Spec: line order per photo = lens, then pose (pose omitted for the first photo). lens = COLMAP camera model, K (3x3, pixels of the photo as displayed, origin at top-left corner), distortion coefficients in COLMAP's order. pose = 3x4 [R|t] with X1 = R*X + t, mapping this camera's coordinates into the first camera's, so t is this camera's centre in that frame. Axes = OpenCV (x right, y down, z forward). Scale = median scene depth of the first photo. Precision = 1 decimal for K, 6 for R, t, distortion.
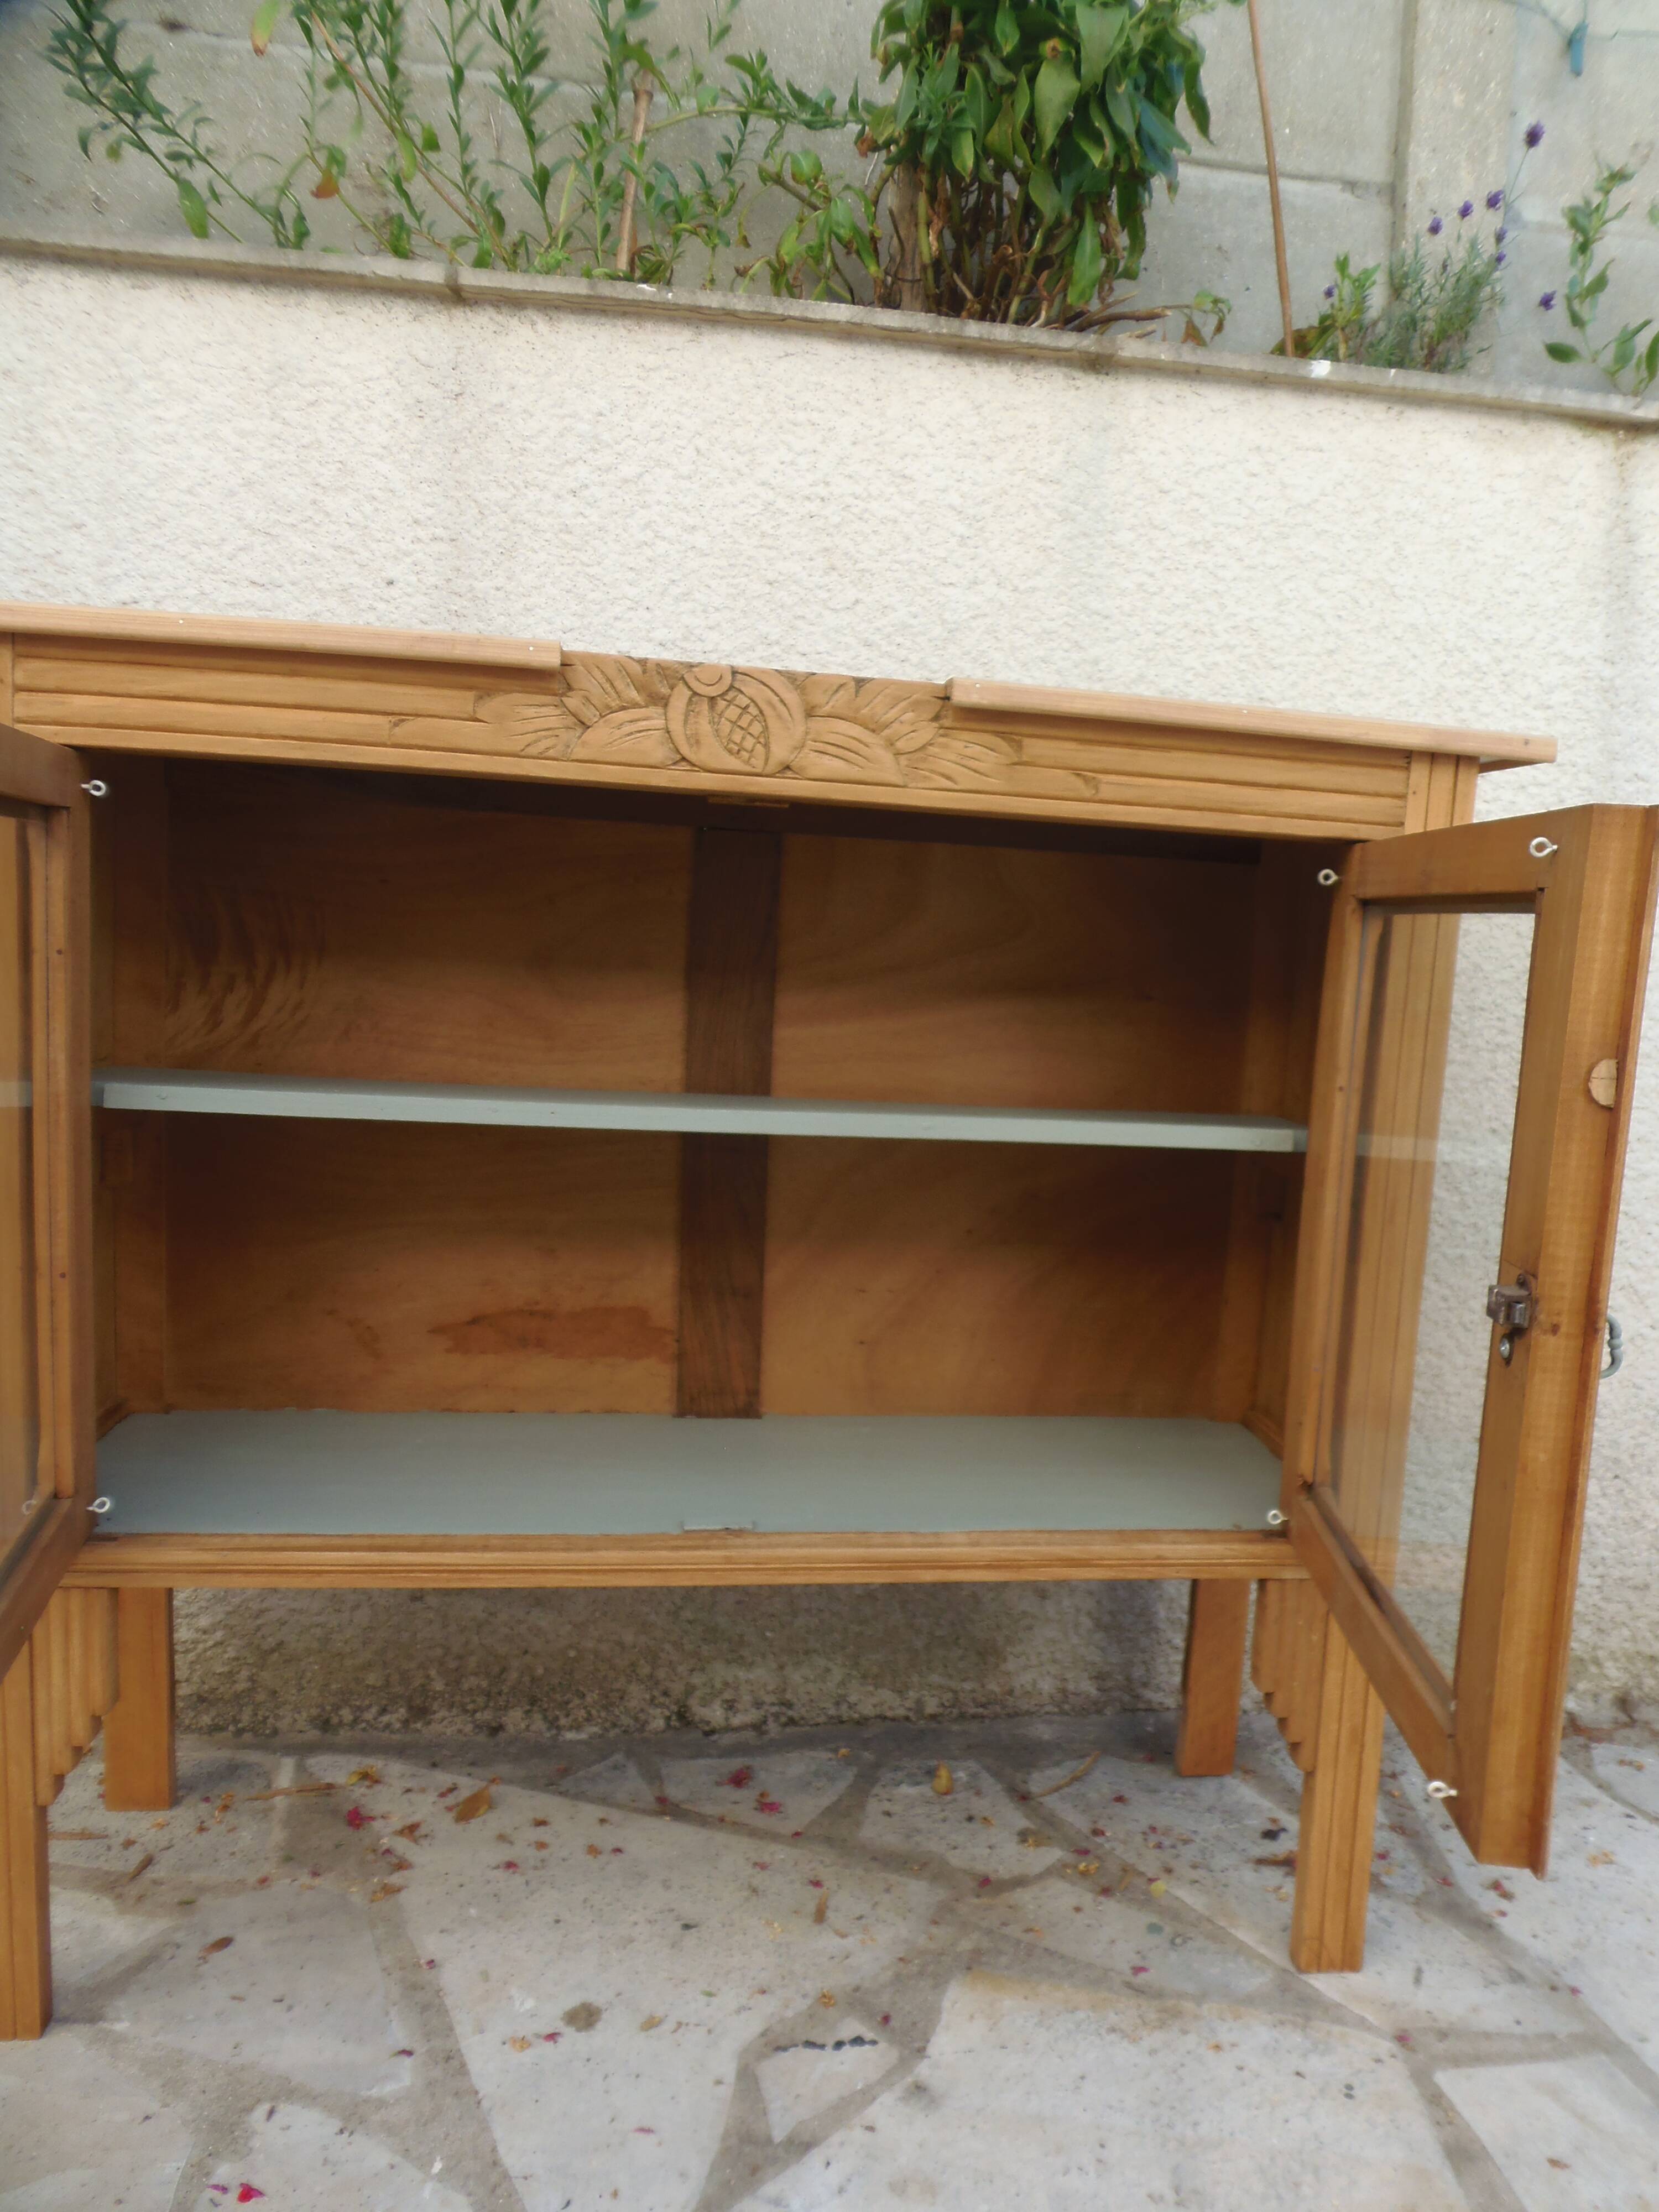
lens RADIAL K [[1610.0, 0, 948.8], [0, 1610.0, 1127.4], [0, 0, 1]] dist [-0.014096, -0.024002]
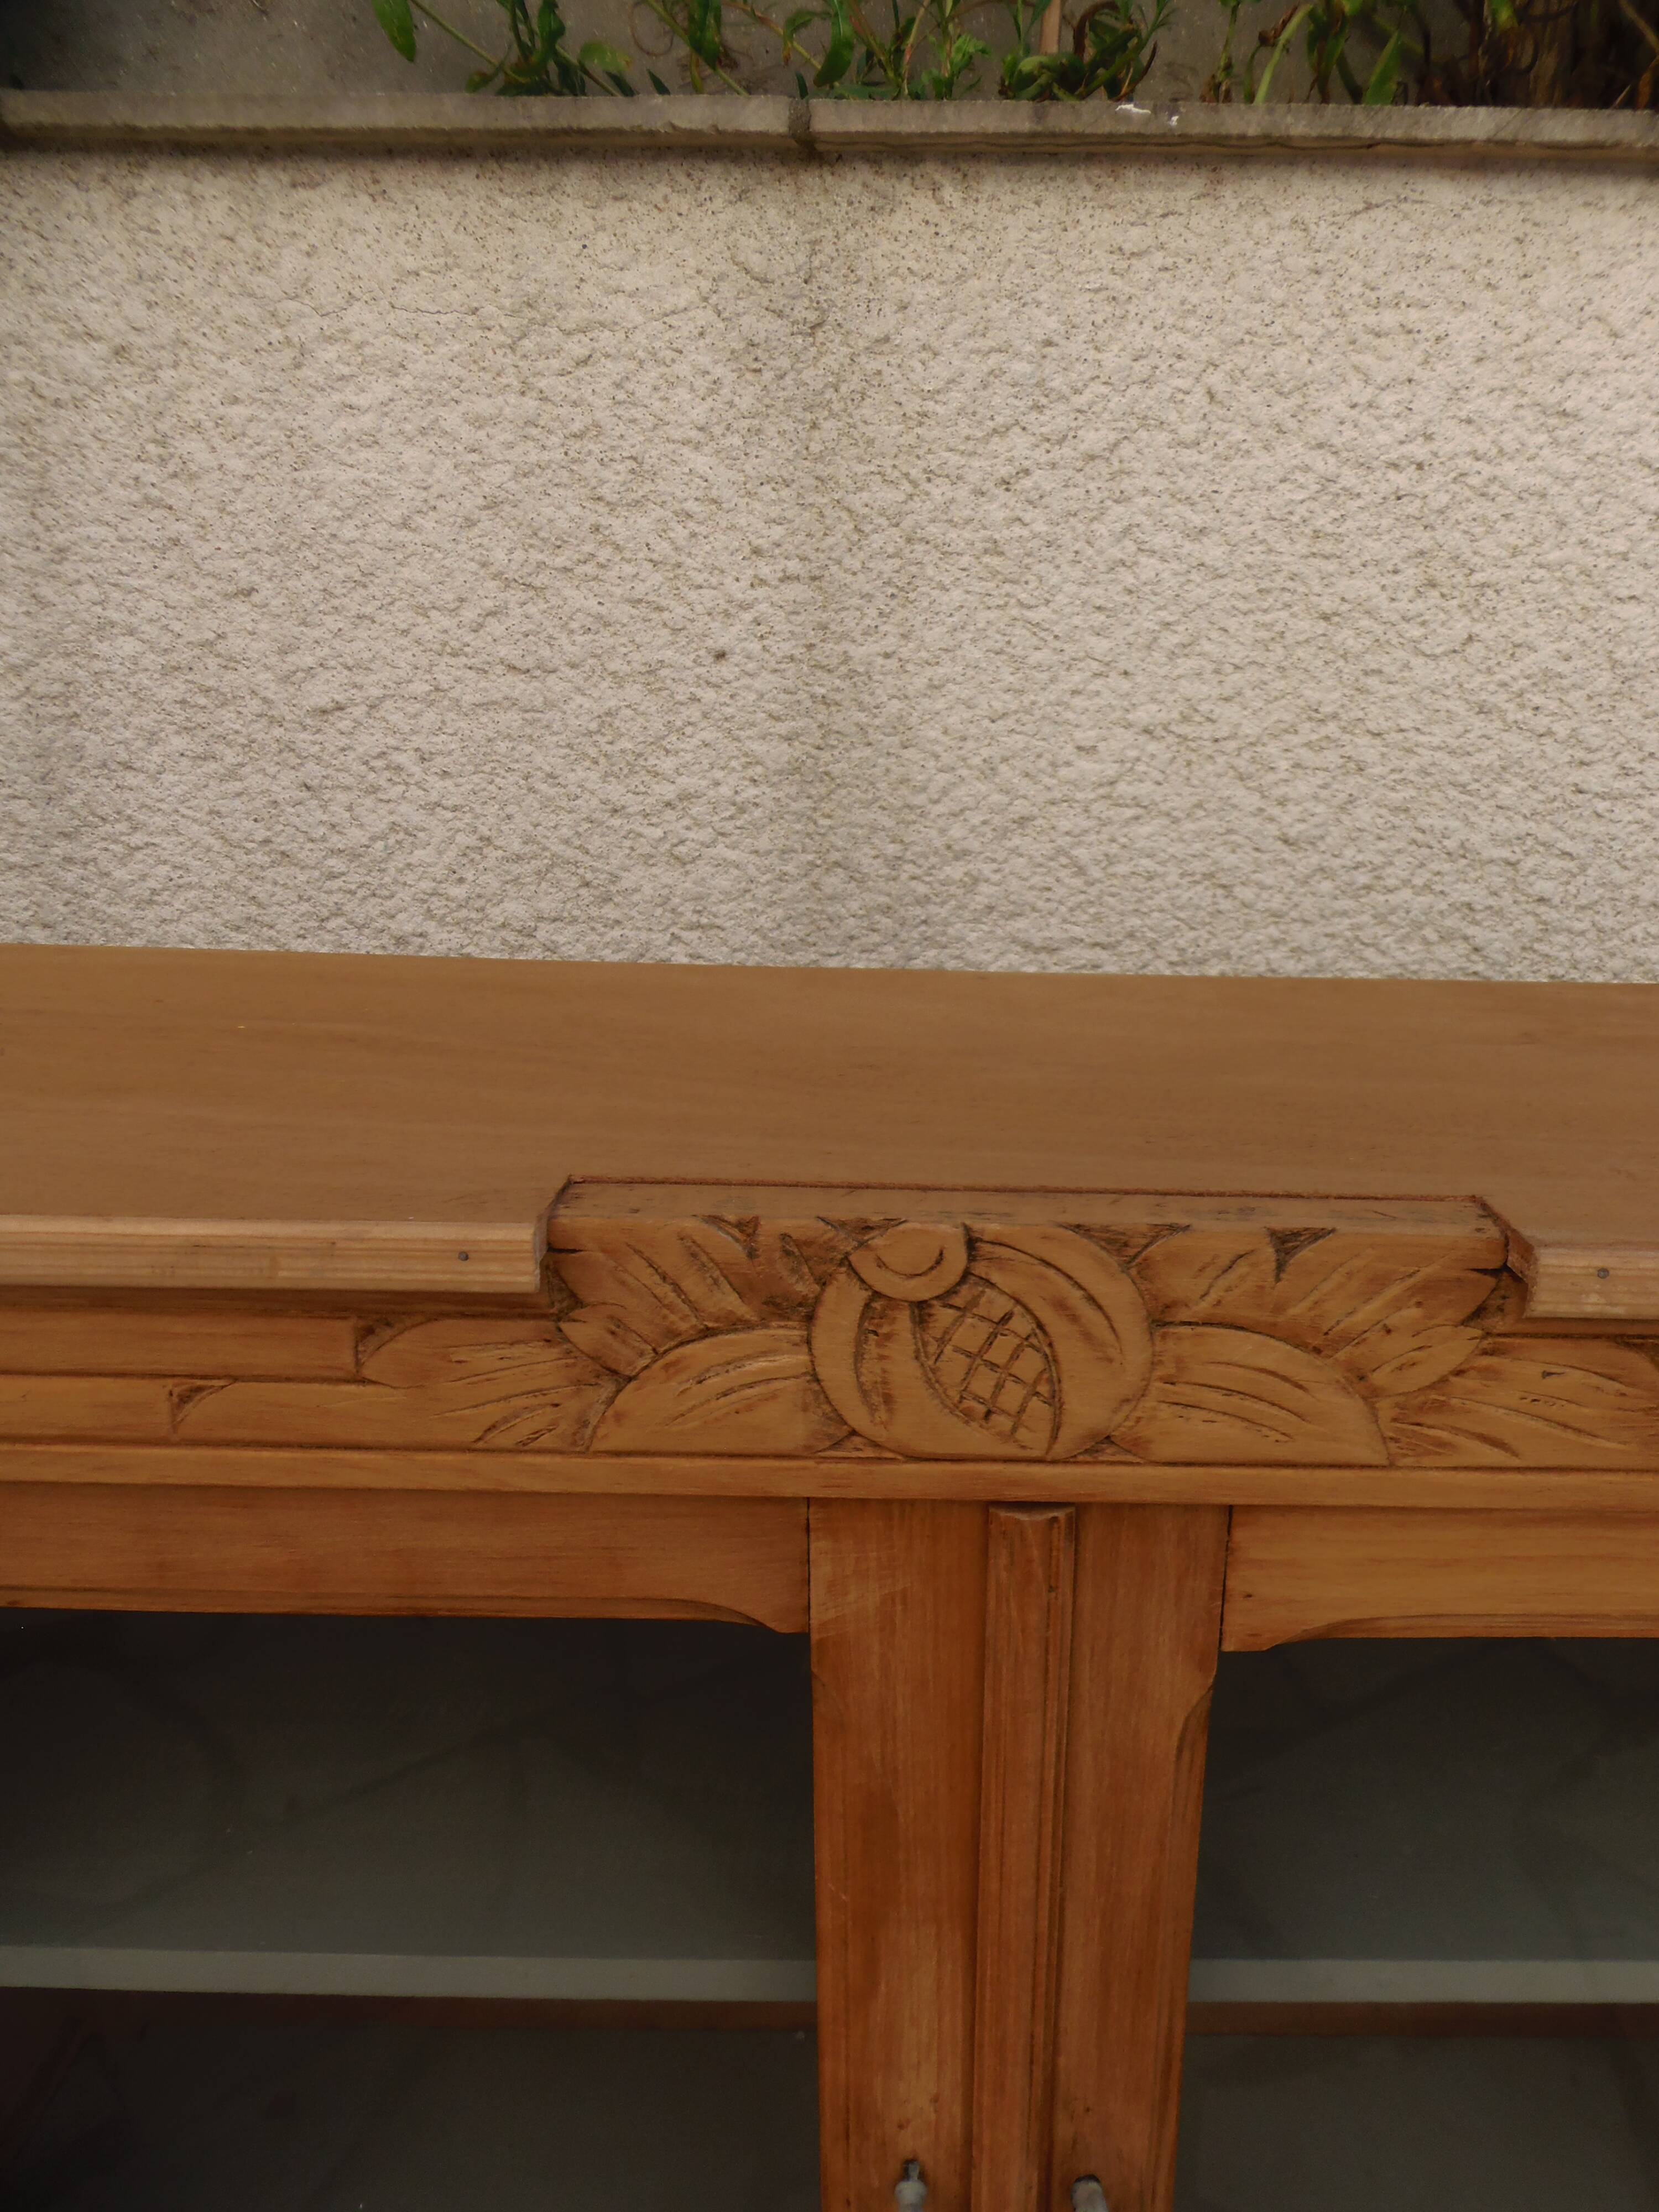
lens RADIAL K [[1629.9, 0, 963.0], [0, 1629.9, 1122.2], [0, 0, 1]] dist [-0.017019, -0.021984]
pose [[0.985253, 0.016895, -0.170267, -0.144020], [0.013402, 0.984436, 0.175233, -0.271442], [0.170578, -0.174931, 0.969692, 0.369047]]
